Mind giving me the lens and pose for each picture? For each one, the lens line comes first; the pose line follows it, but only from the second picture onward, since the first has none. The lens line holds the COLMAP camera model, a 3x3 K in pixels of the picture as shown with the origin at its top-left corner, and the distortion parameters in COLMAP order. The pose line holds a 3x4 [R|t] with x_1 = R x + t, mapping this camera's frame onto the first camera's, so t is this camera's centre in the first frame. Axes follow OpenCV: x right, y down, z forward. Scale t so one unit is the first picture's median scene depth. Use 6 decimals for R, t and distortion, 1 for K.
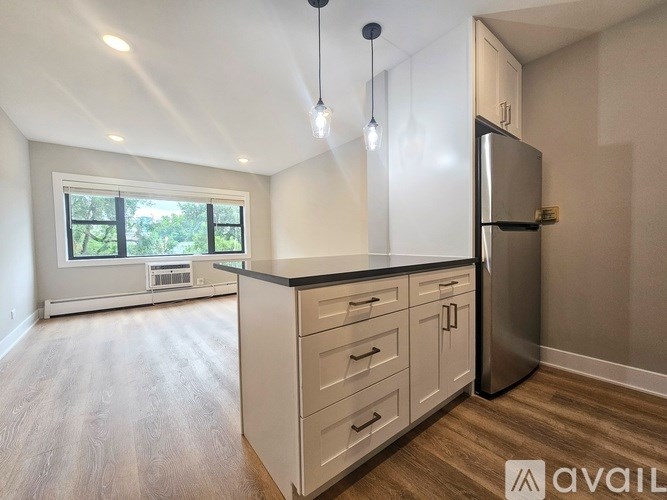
lens RADIAL K [[273.7, 0, 335.4], [0, 273.7, 251.8], [0, 0, 1]] dist [-0.001651, -0.000448]
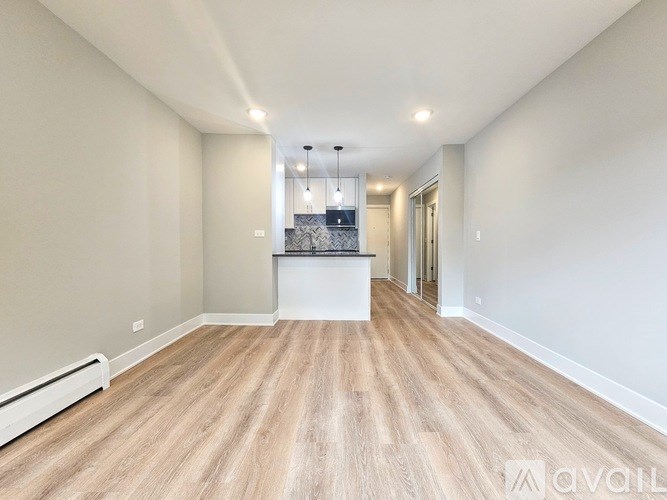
lens RADIAL K [[280.6, 0, 334.6], [0, 280.6, 252.3], [0, 0, 1]] dist [-0.001731, -0.000037]
pose [[-0.763126, -0.000746, 0.646250, -0.748780], [0.037702, 0.998245, 0.045672, -0.039535], [-0.645150, 0.059219, -0.761758, 1.334600]]
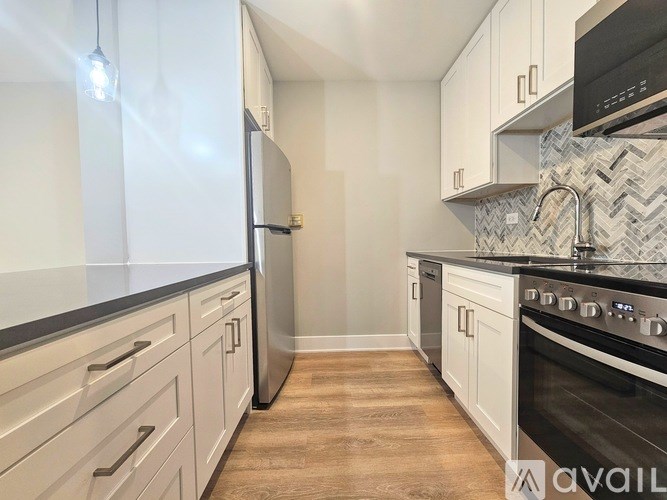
lens RADIAL K [[273.7, 0, 335.4], [0, 273.7, 251.8], [0, 0, 1]] dist [-0.001651, -0.000448]
pose [[0.609706, -0.023635, 0.792275, -0.019703], [0.034856, 0.999388, 0.002989, -0.003161], [-0.791861, 0.025793, 0.610157, 0.105389]]
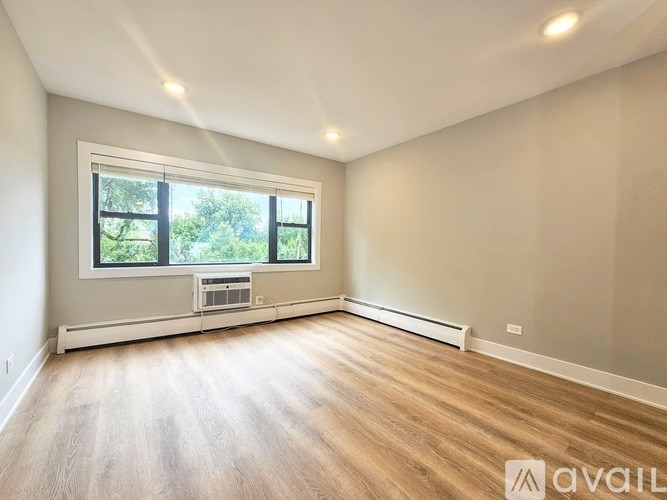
lens RADIAL K [[288.1, 0, 336.1], [0, 288.1, 252.8], [0, 0, 1]] dist [-0.002439, -0.000425]
pose [[0.998581, 0.032619, -0.042101, -0.375186], [-0.033309, 0.999320, -0.015791, -0.020229], [0.041558, 0.017171, 0.998989, 0.331990]]
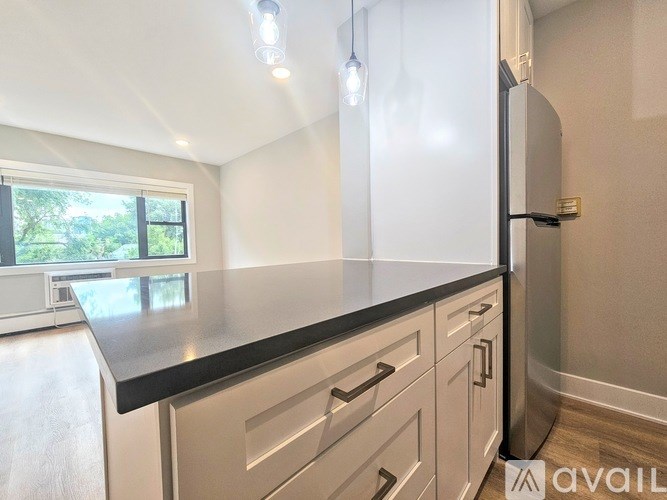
lens RADIAL K [[273.7, 0, 335.4], [0, 273.7, 251.8], [0, 0, 1]] dist [-0.001651, -0.000448]
pose [[0.990893, -0.009347, 0.134325, 0.001435], [0.009986, 0.999942, -0.004083, -0.006561], [-0.134279, 0.005388, 0.990929, 0.186505]]
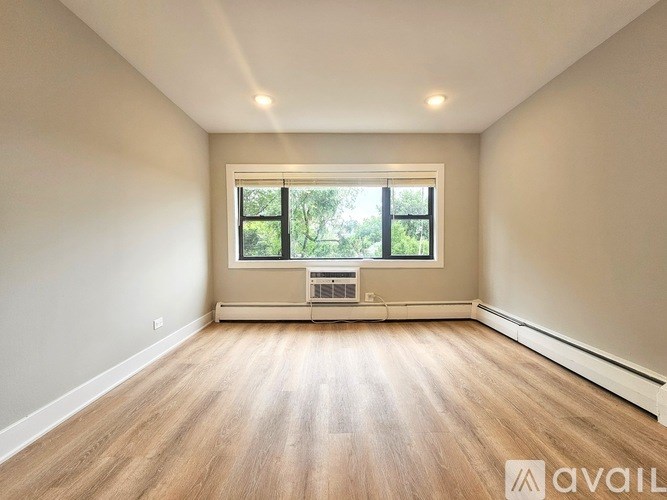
lens RADIAL K [[280.6, 0, 334.6], [0, 280.6, 252.3], [0, 0, 1]] dist [-0.001731, -0.000037]
pose [[0.783134, 0.030248, -0.621117, -0.165745], [-0.030893, 0.999475, 0.009722, -0.017736], [0.621086, 0.011574, 0.783657, 0.534353]]
